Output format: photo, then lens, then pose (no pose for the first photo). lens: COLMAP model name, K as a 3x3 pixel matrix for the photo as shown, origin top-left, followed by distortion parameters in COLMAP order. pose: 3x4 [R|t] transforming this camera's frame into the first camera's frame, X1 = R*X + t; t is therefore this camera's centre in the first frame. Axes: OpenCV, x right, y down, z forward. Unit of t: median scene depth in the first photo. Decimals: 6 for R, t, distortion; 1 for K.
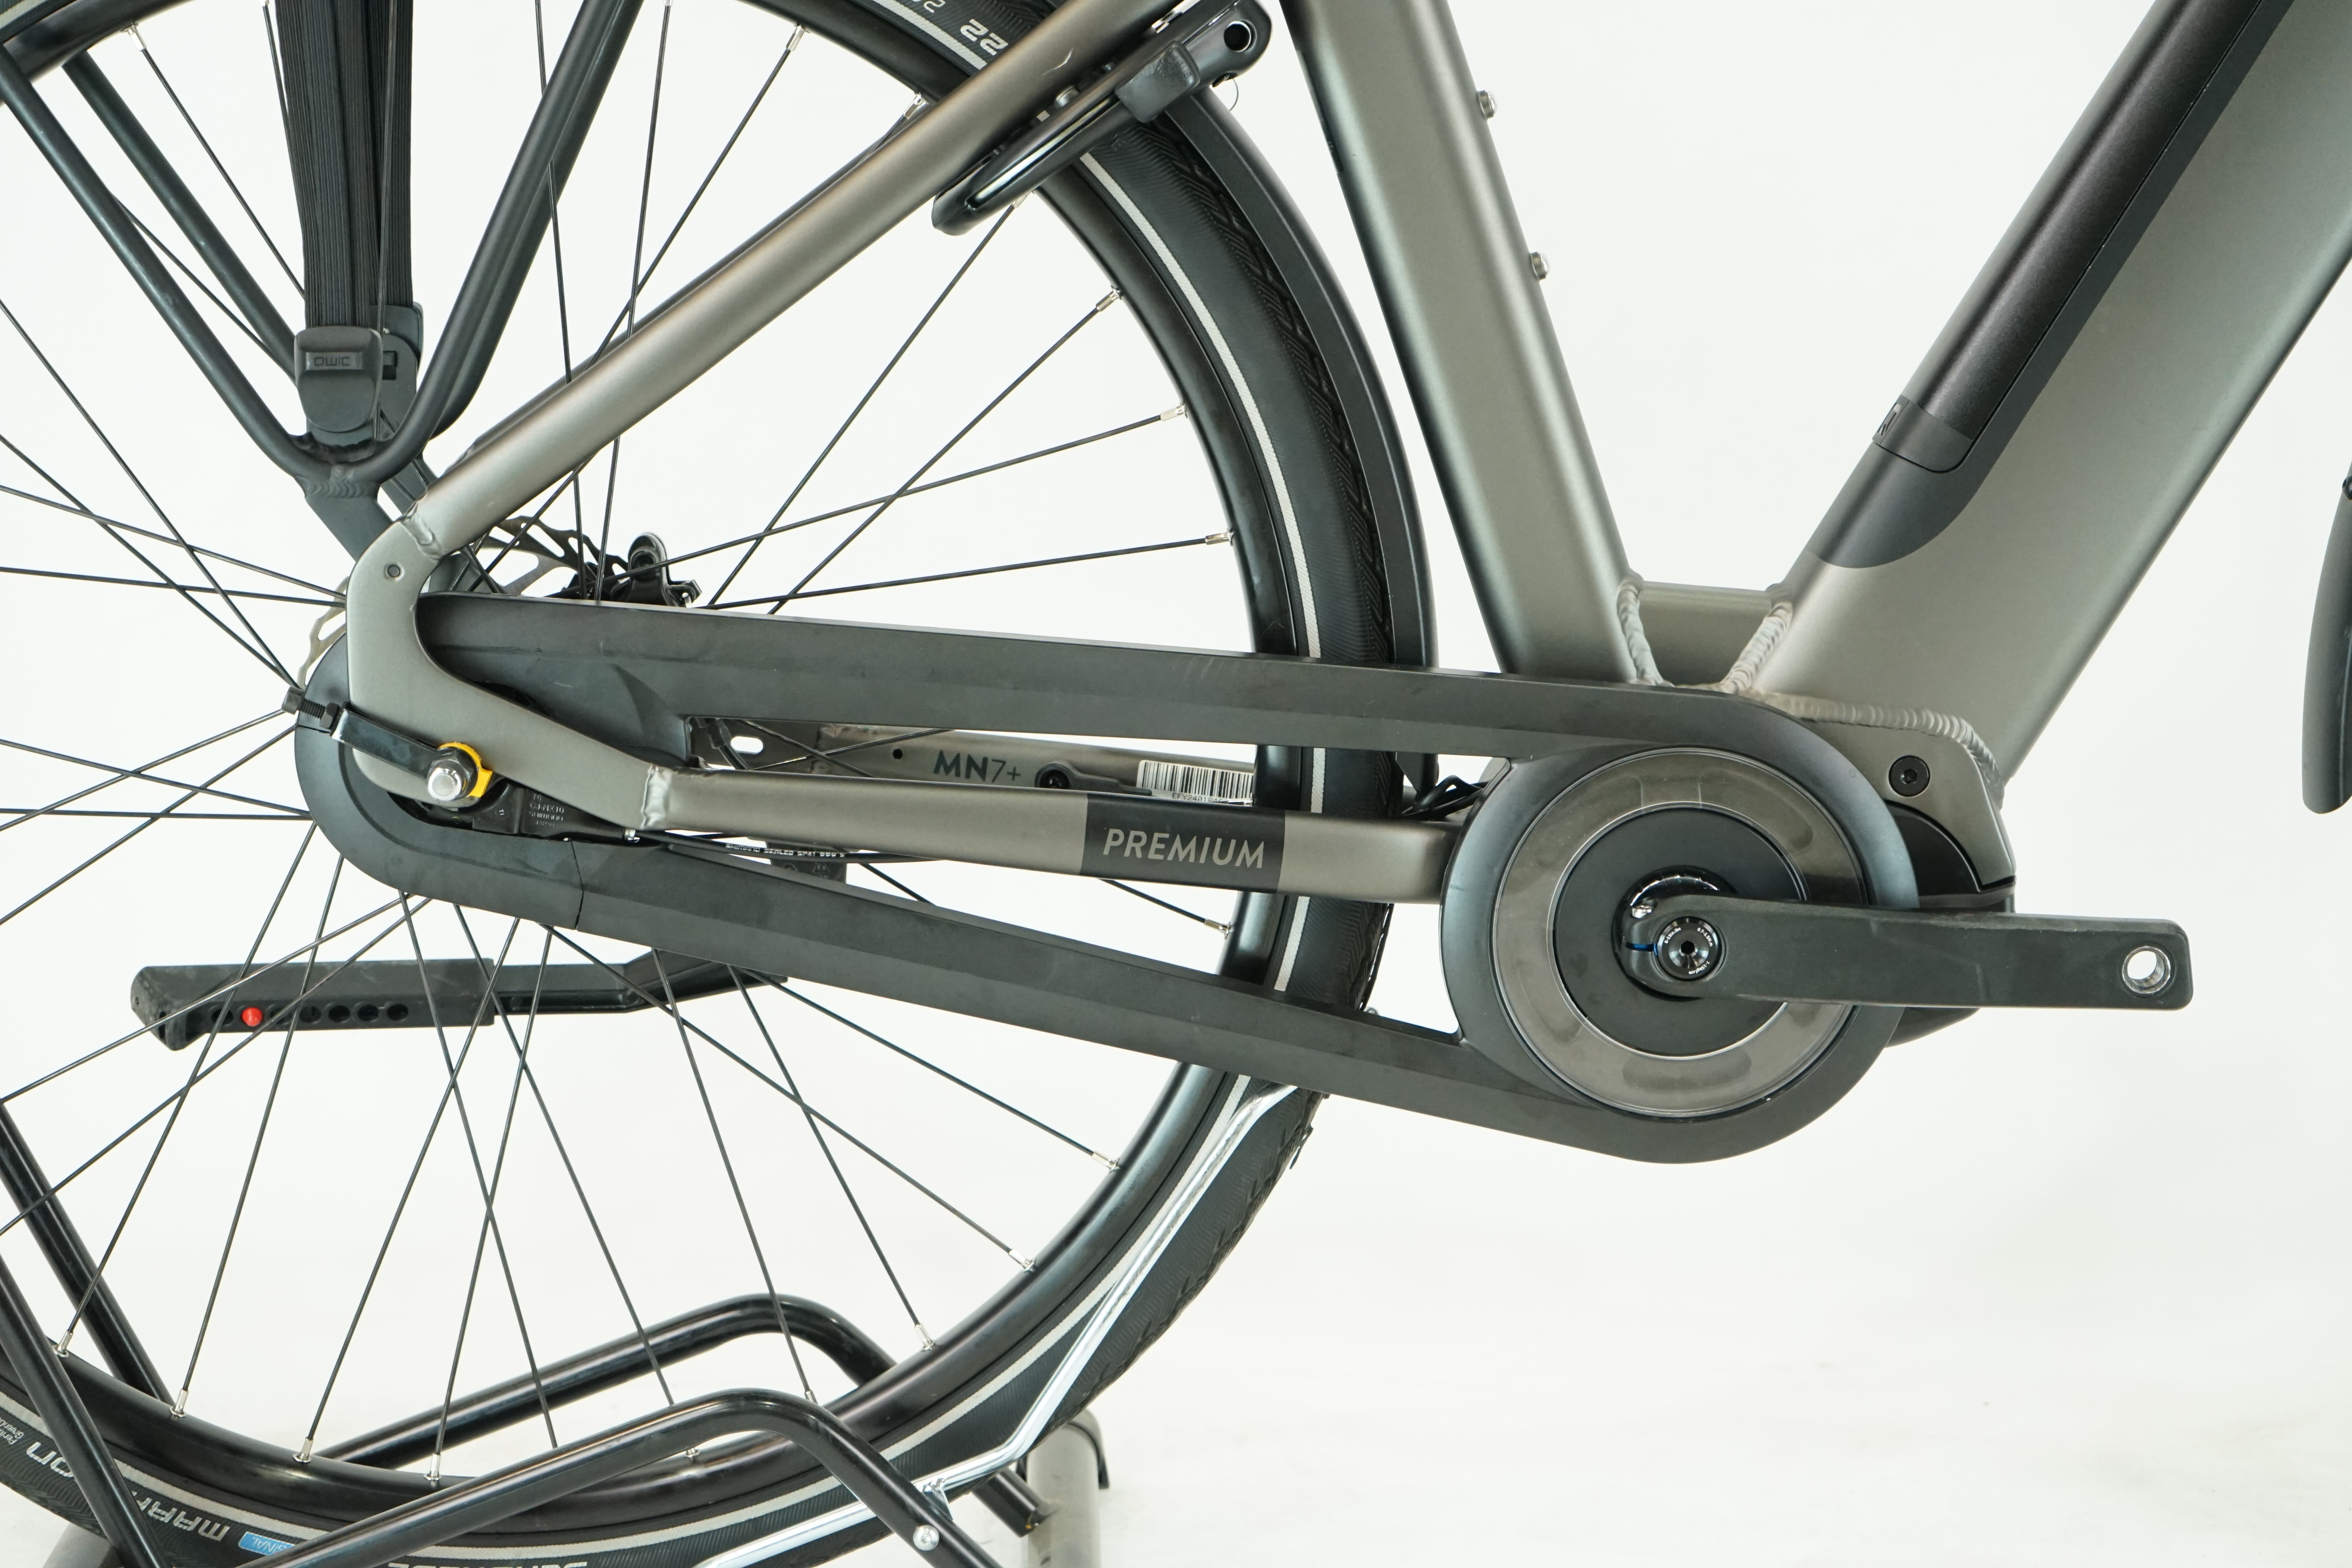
lens RADIAL K [[4741.7, 0, 1176.0], [0, 4741.7, 784.0], [0, 0, 1]] dist [-0.096243, 0.313702]
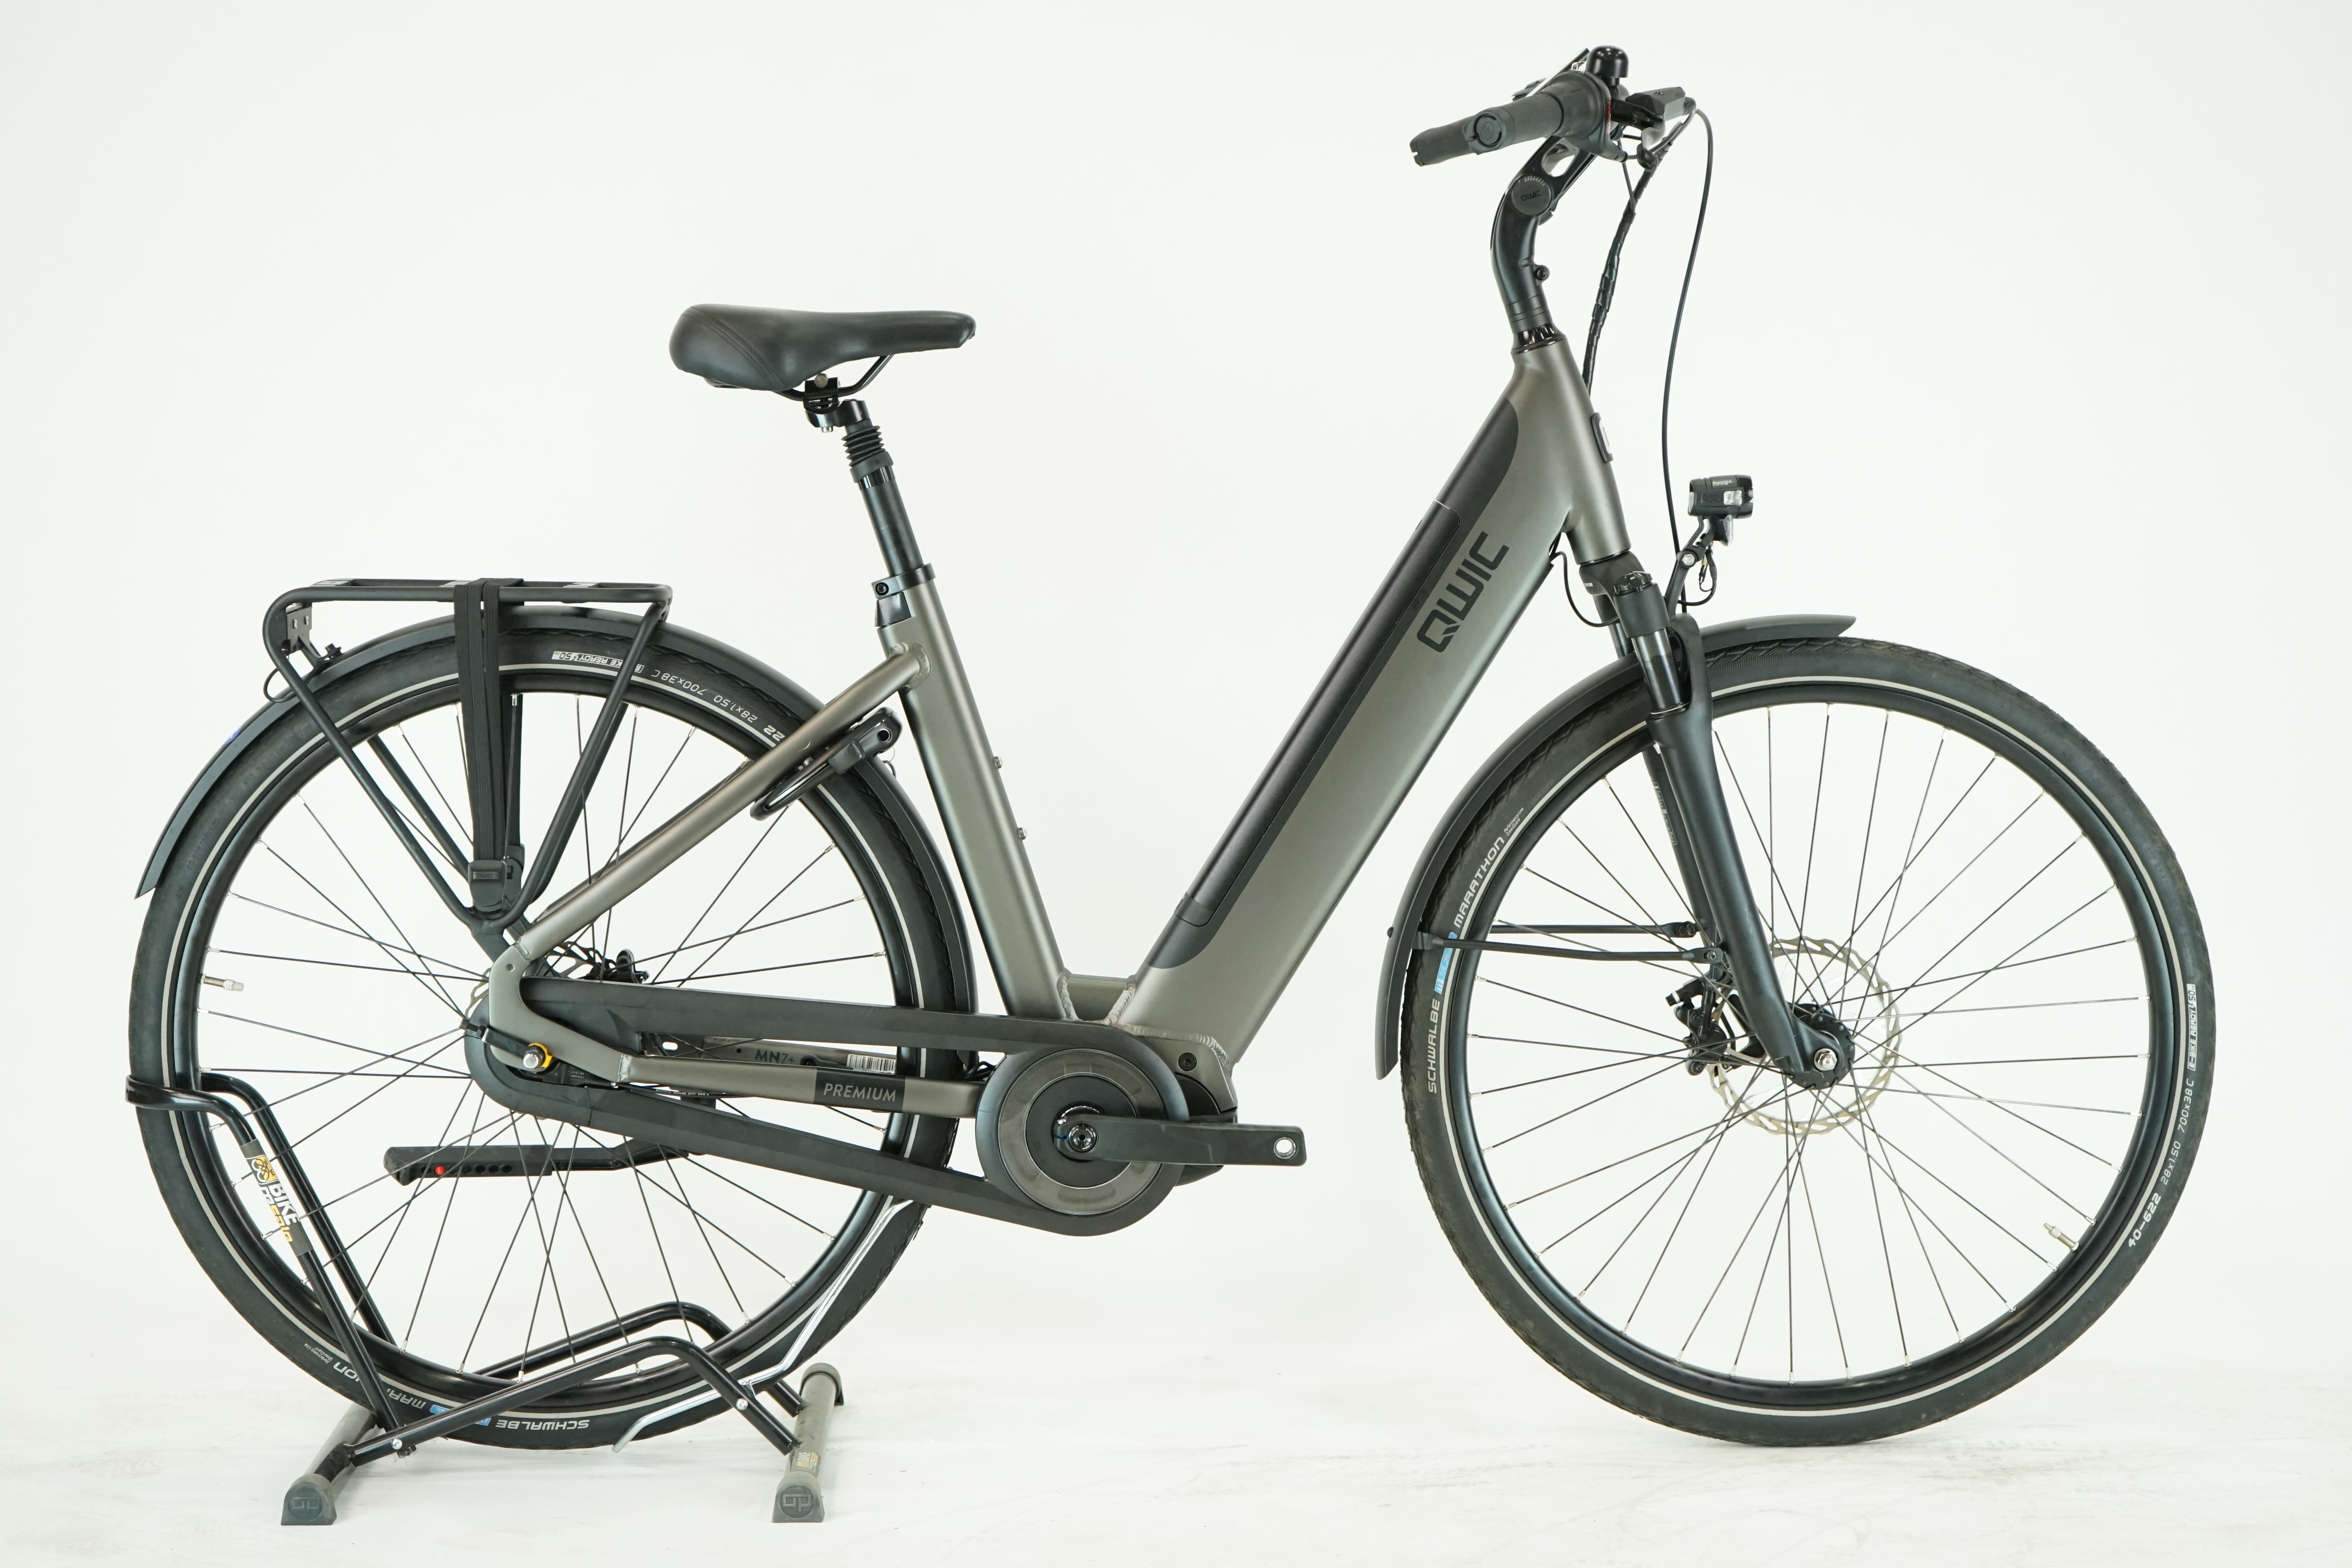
lens RADIAL K [[3815.1, 0, 1176.0], [0, 3815.1, 784.0], [0, 0, 1]] dist [-0.039481, 0.003688]
pose [[0.999905, 0.006241, 0.012281, 0.126159], [-0.005175, 0.996370, -0.084975, 0.020439], [-0.012766, 0.084903, 0.996307, -0.801901]]
